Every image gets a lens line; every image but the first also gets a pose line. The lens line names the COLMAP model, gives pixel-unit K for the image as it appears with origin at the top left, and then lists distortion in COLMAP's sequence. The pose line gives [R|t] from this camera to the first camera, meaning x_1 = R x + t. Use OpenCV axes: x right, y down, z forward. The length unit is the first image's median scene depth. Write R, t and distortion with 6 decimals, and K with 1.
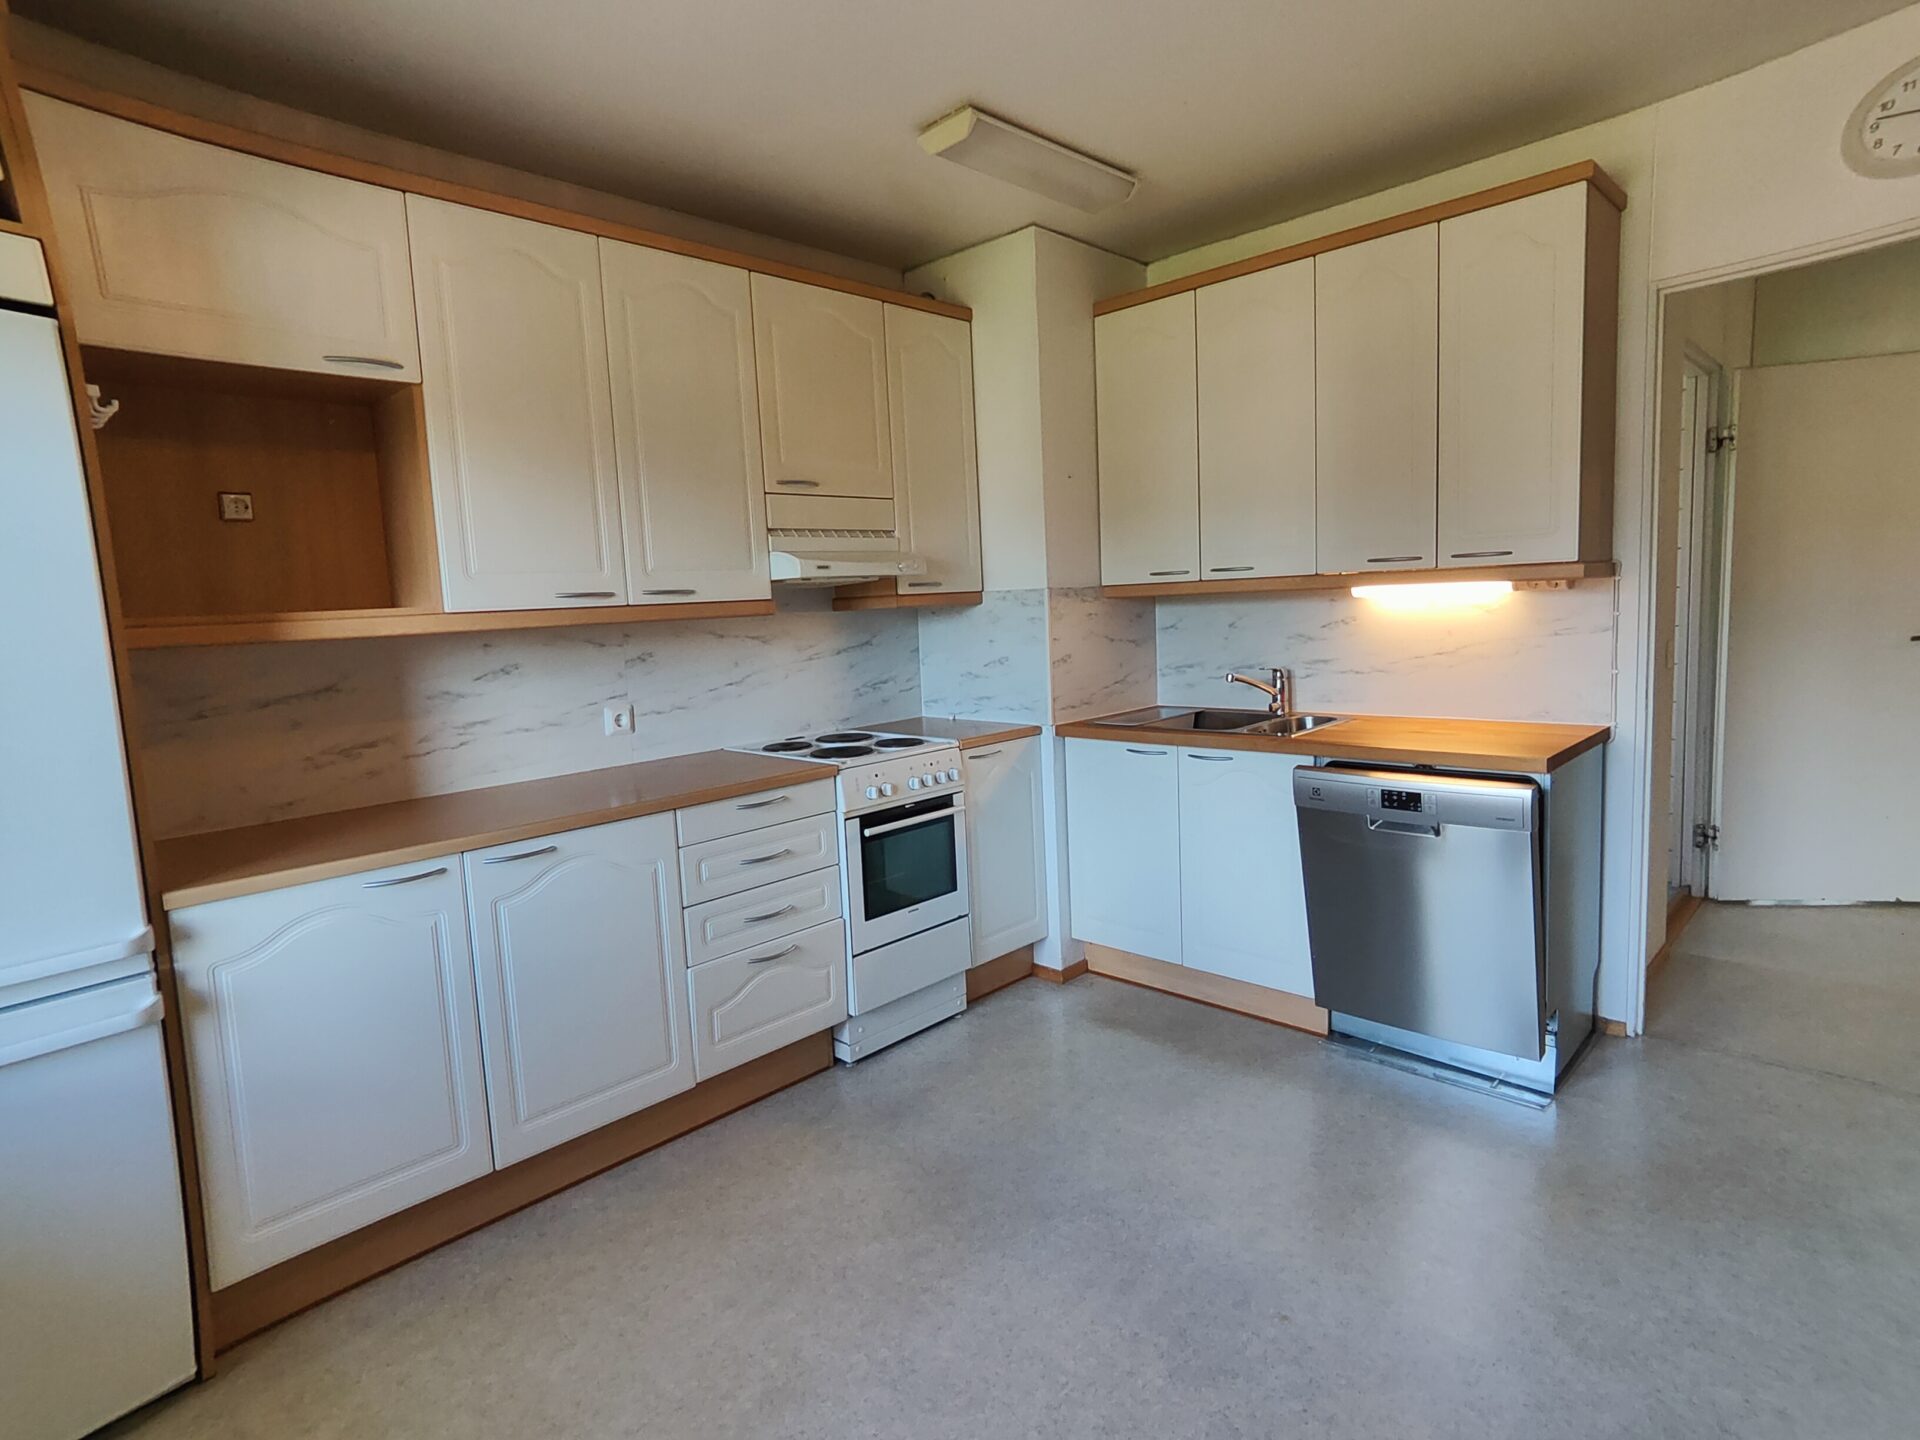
lens RADIAL K [[1007.1, 0, 962.3], [0, 1007.1, 710.2], [0, 0, 1]] dist [-0.028423, 0.030954]
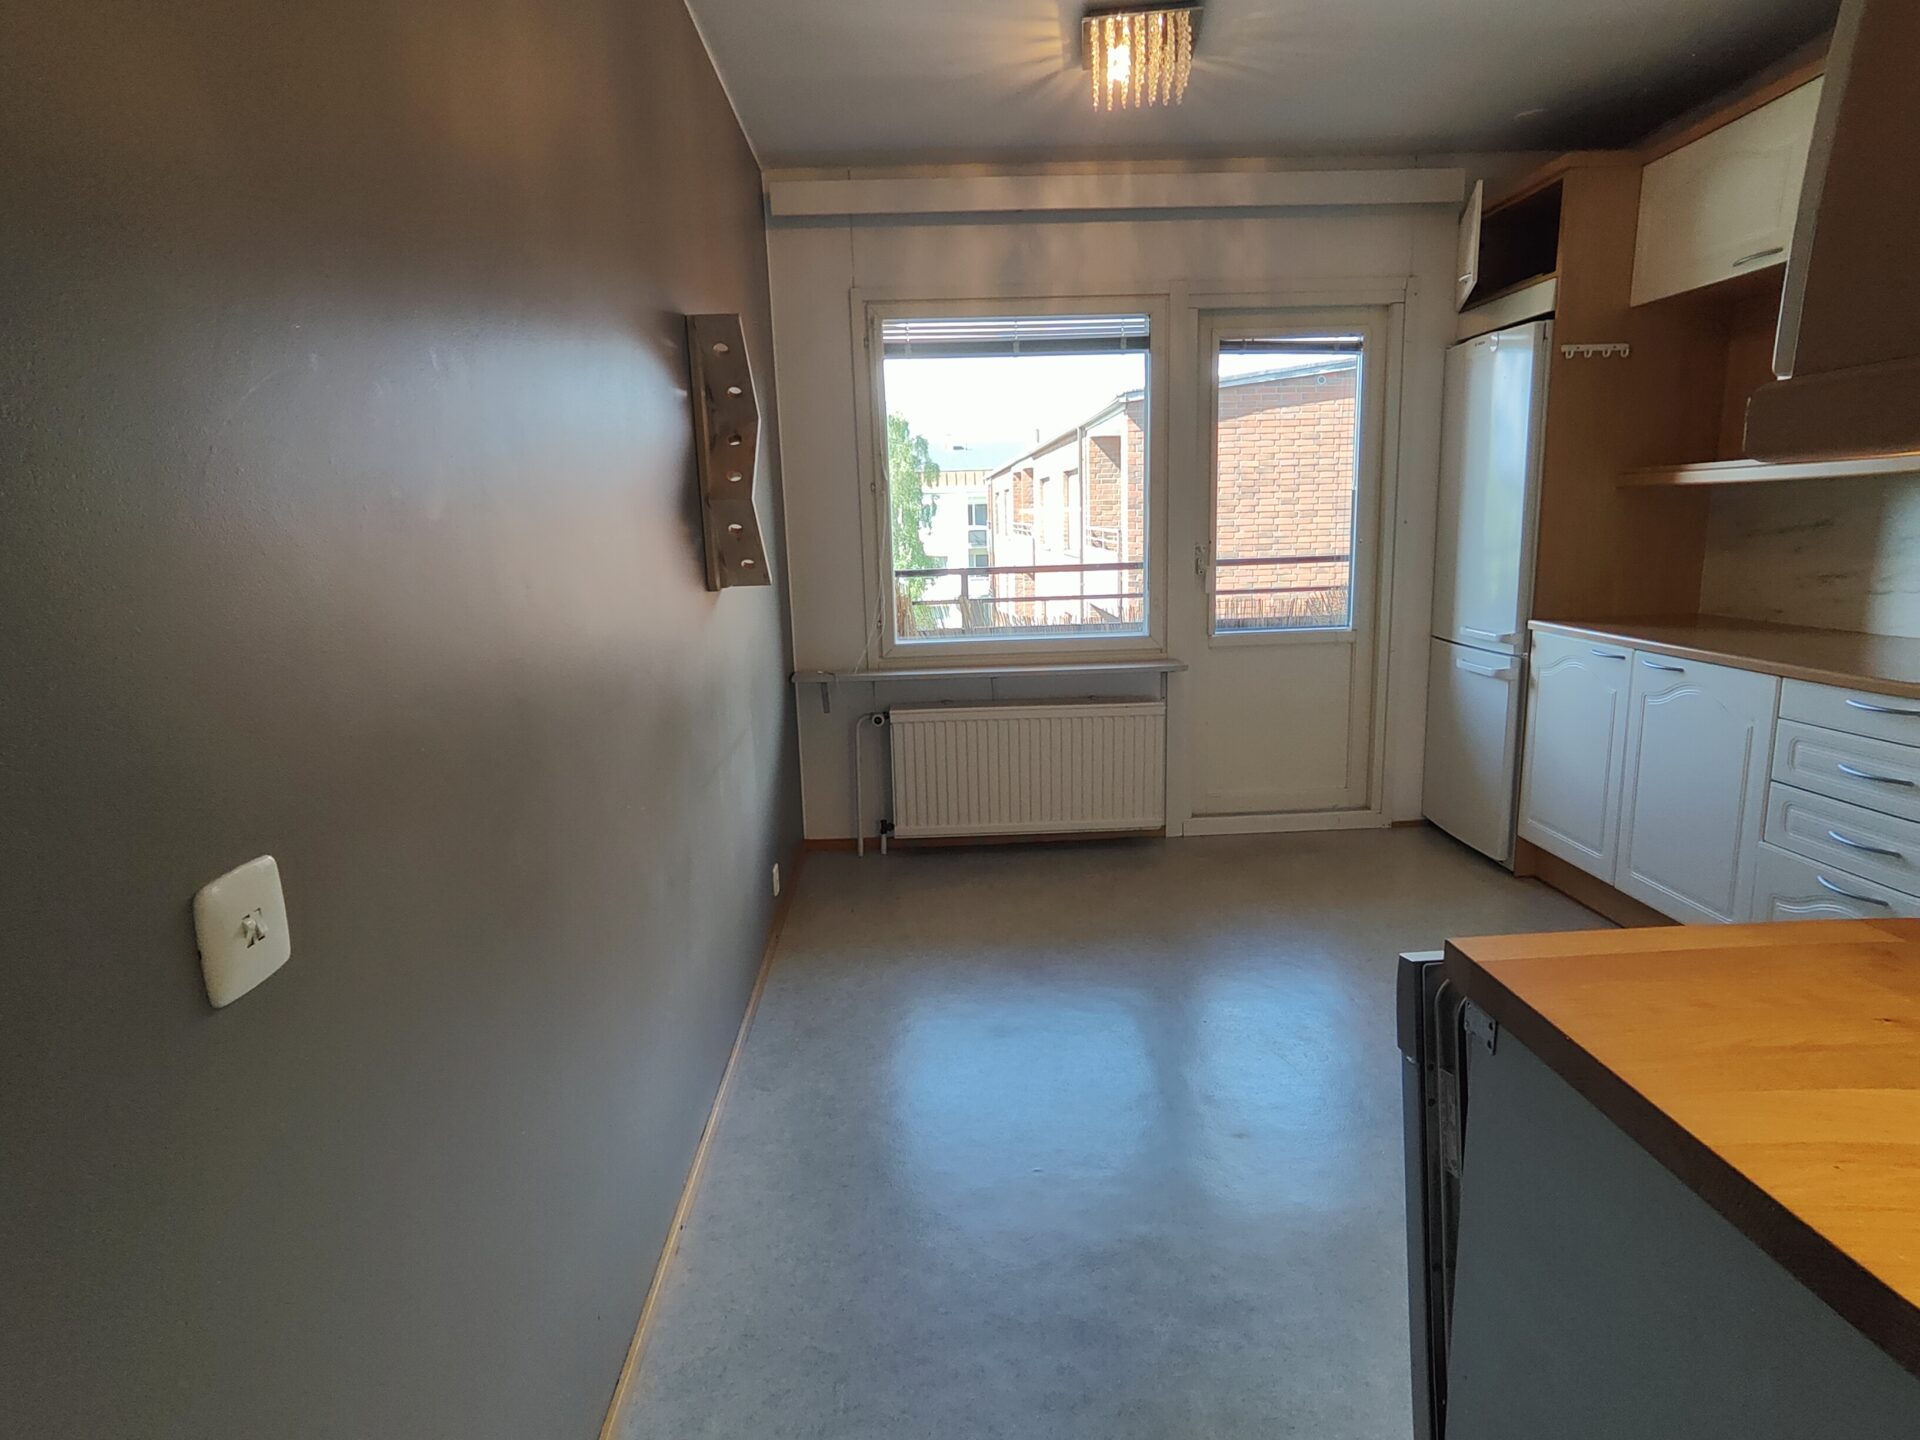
lens RADIAL K [[1007.1, 0, 962.3], [0, 1007.1, 710.2], [0, 0, 1]] dist [-0.028423, 0.030954]
pose [[-0.685728, 0.201308, -0.699466, 1.072249], [-0.021889, 0.954854, 0.296268, -0.157240], [0.727529, 0.218470, -0.650363, 1.210949]]
